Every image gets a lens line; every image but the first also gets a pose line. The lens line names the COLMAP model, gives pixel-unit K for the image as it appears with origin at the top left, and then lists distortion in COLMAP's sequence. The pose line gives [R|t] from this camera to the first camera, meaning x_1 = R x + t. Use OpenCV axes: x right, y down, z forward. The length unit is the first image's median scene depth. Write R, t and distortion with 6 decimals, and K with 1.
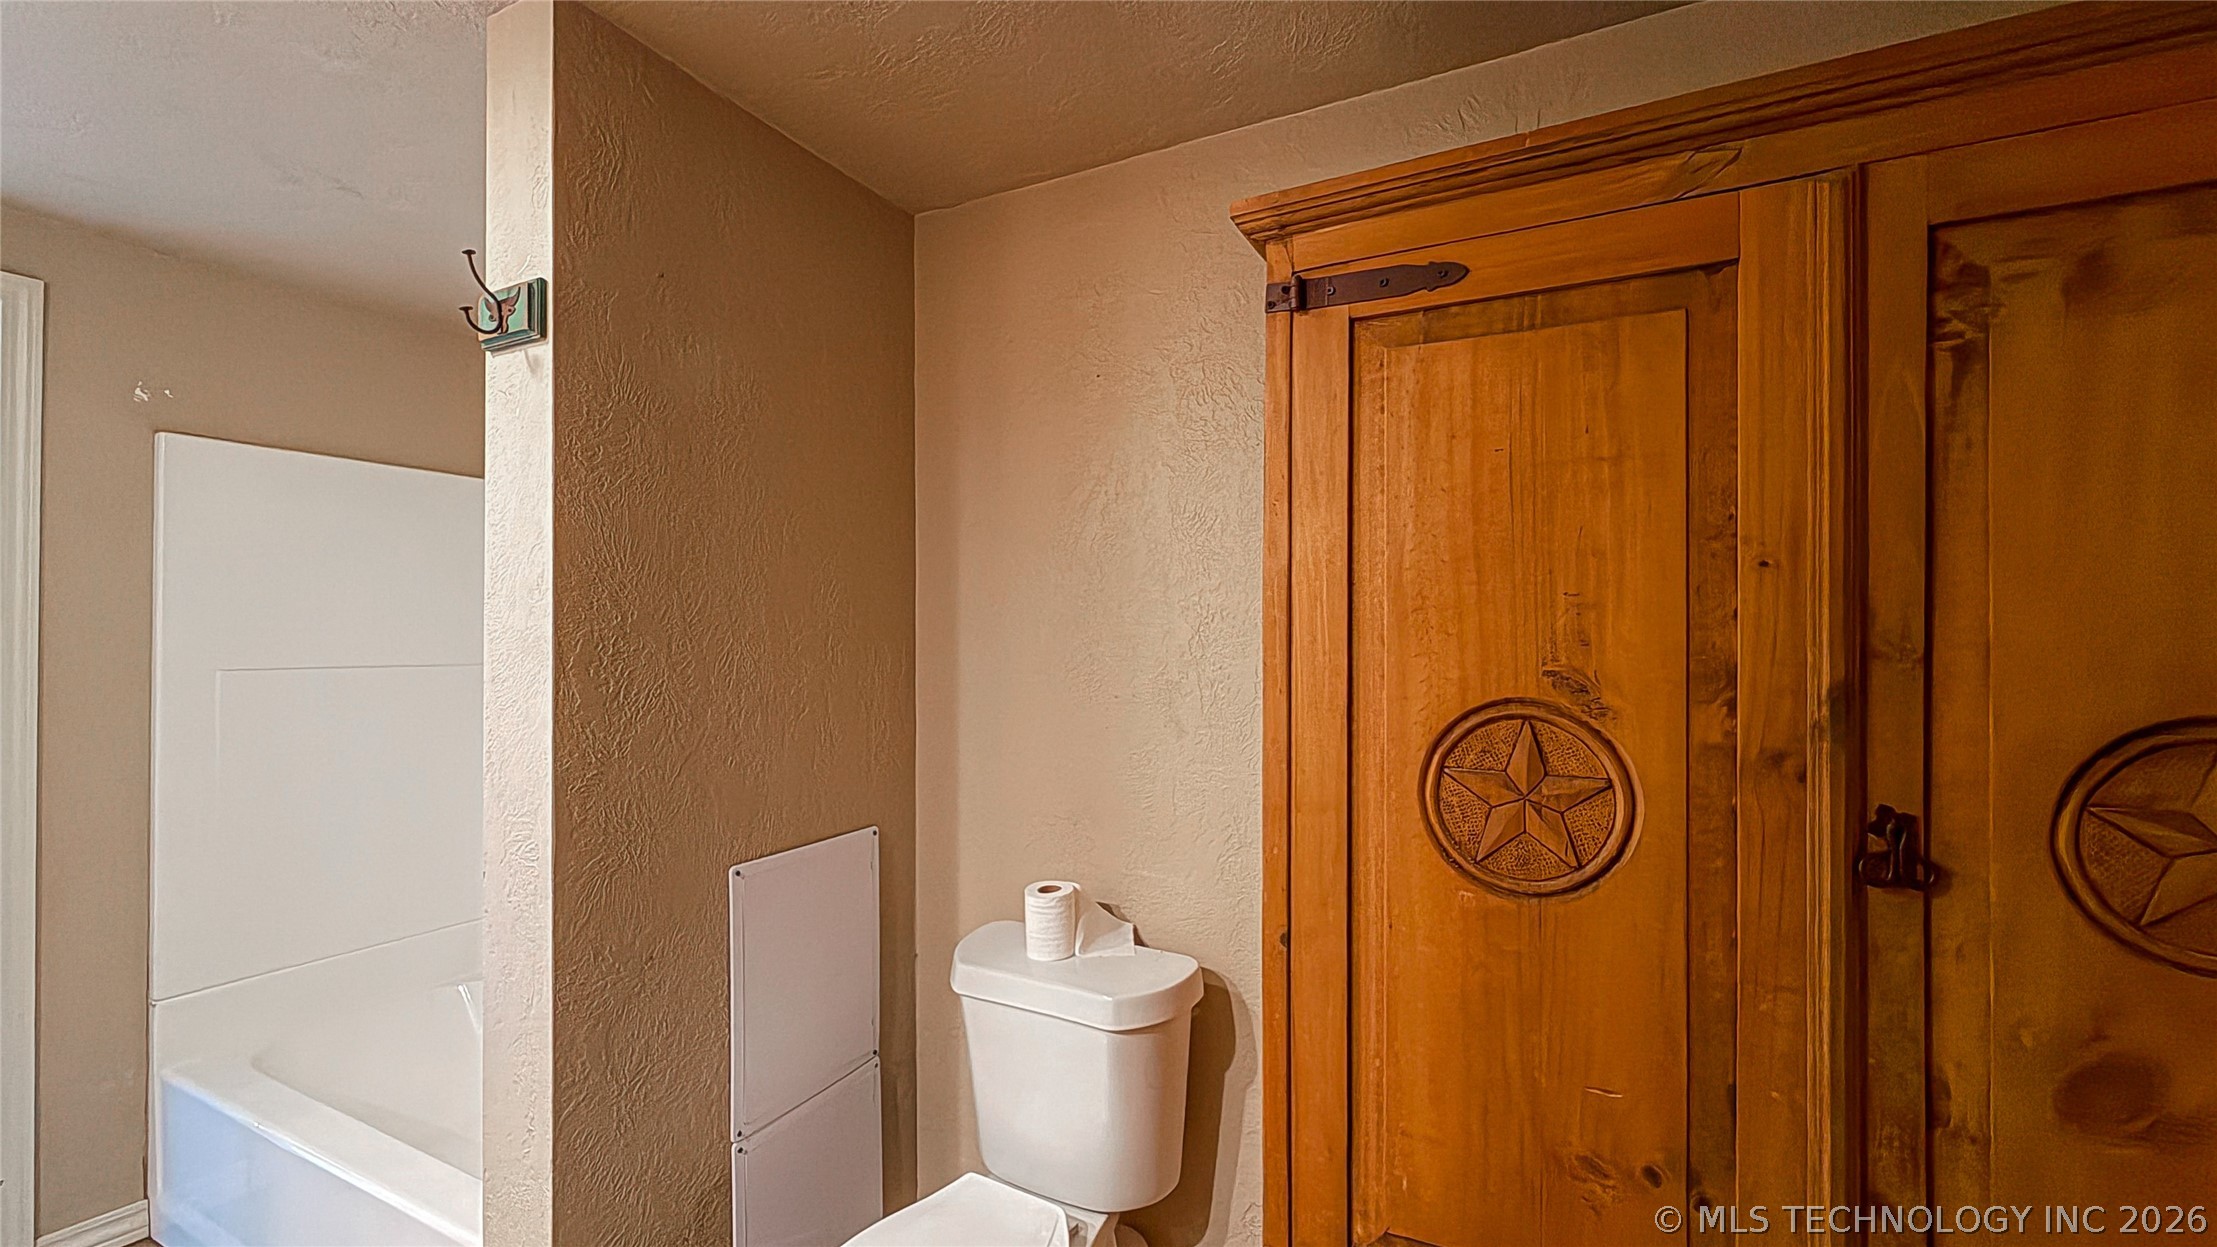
lens RADIAL K [[896.2, 0, 1109.2], [0, 896.2, 634.7], [0, 0, 1]] dist [0.000519, -0.000054]
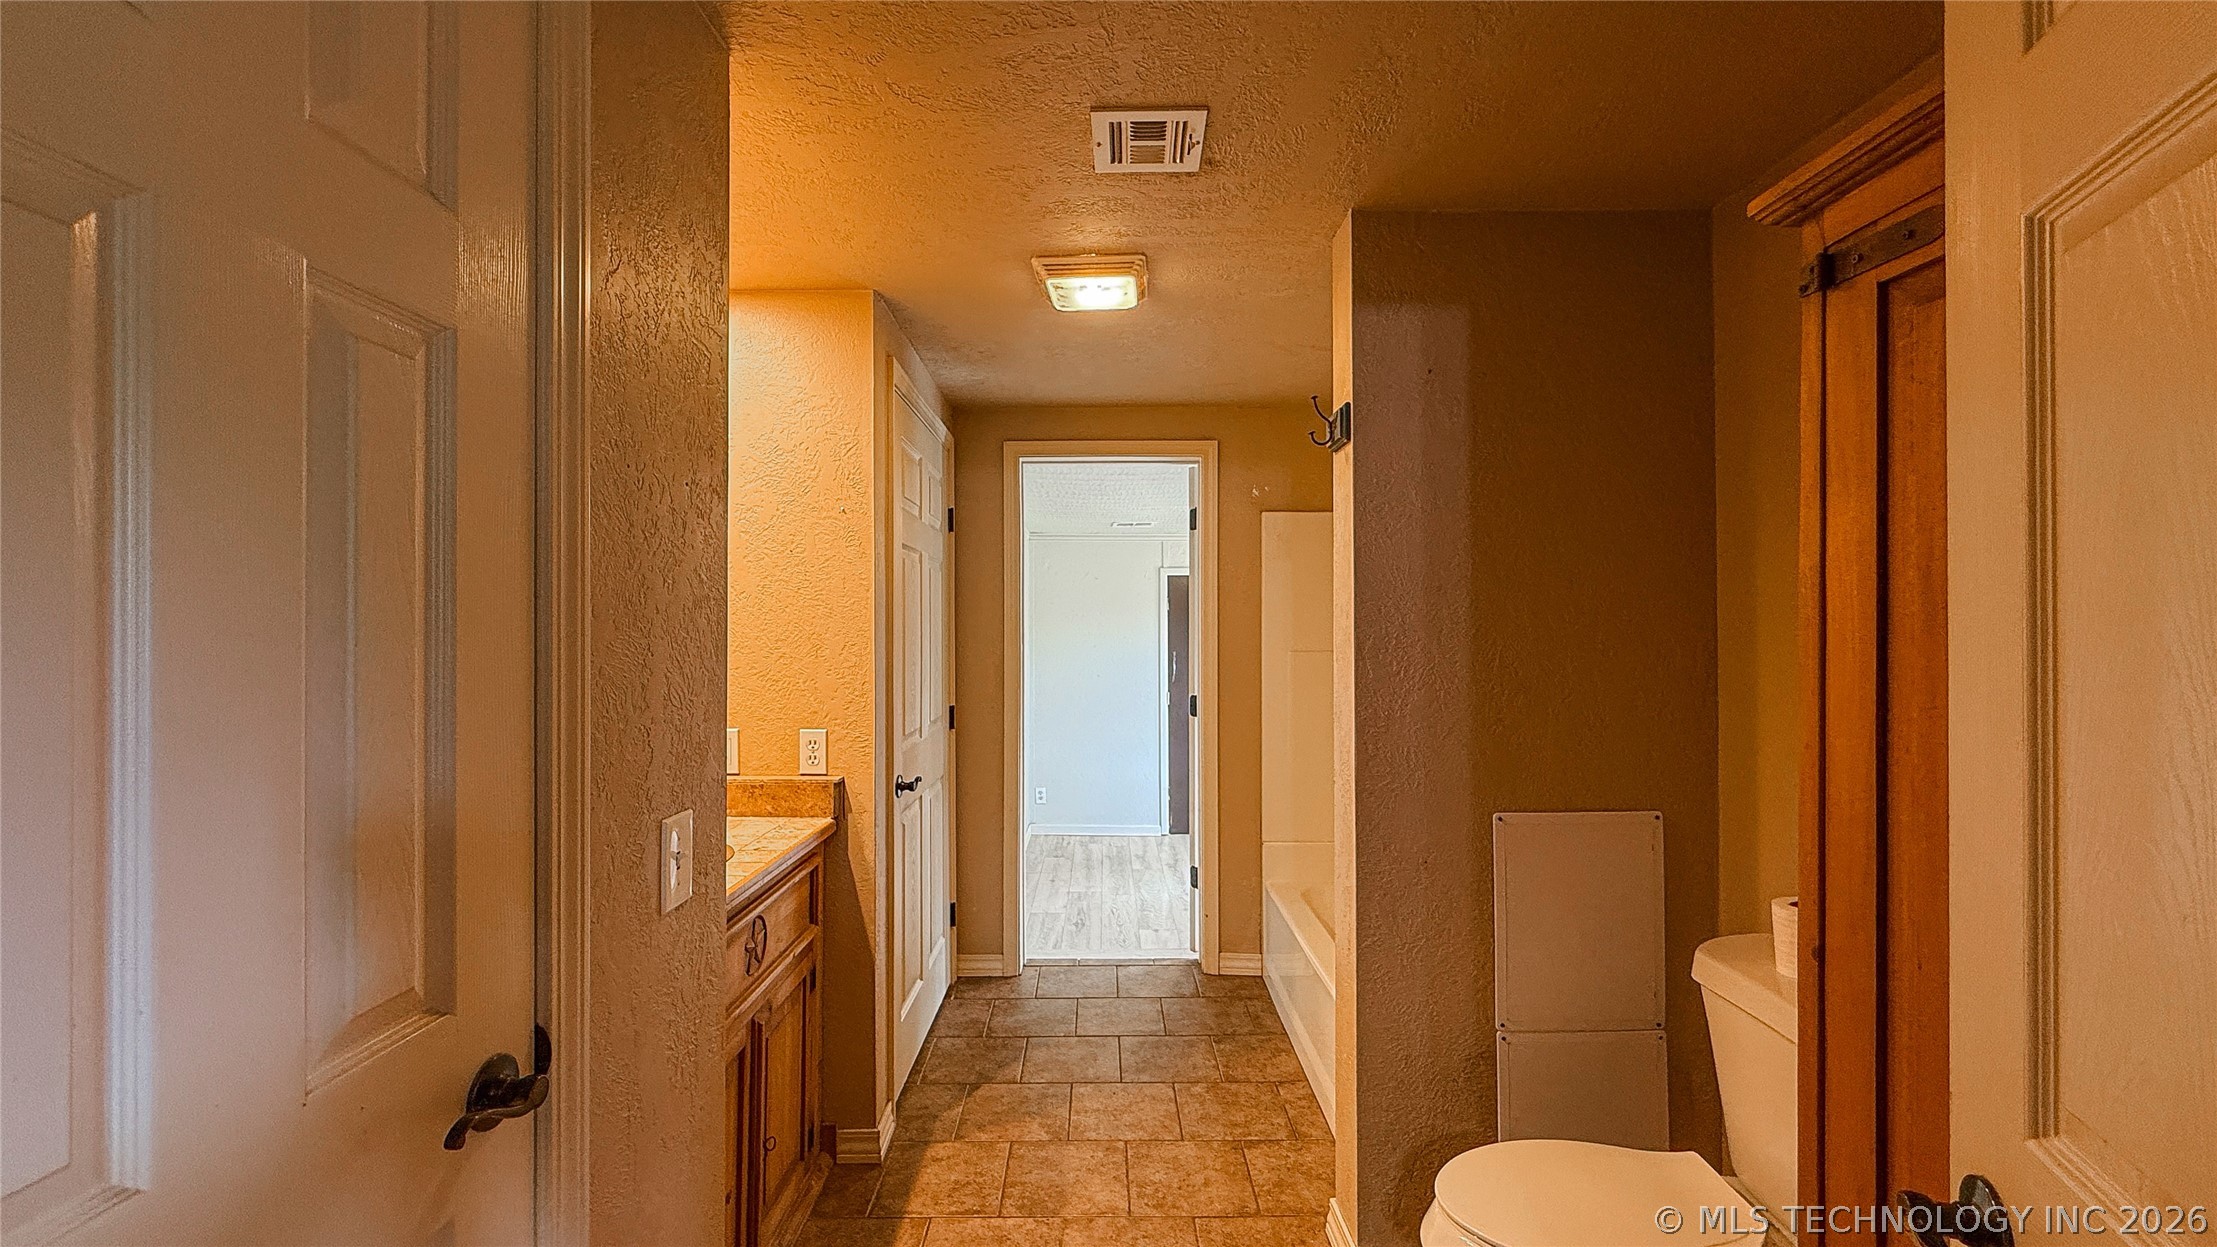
lens RADIAL K [[896.2, 0, 1100.9], [0, 896.2, 634.0], [0, 0, 1]] dist [0.000519, -0.000054]
pose [[0.450714, 0.002905, -0.892664, 0.558581], [0.007262, 0.999950, 0.006920, -0.009740], [0.892639, -0.009602, 0.450670, -0.084539]]
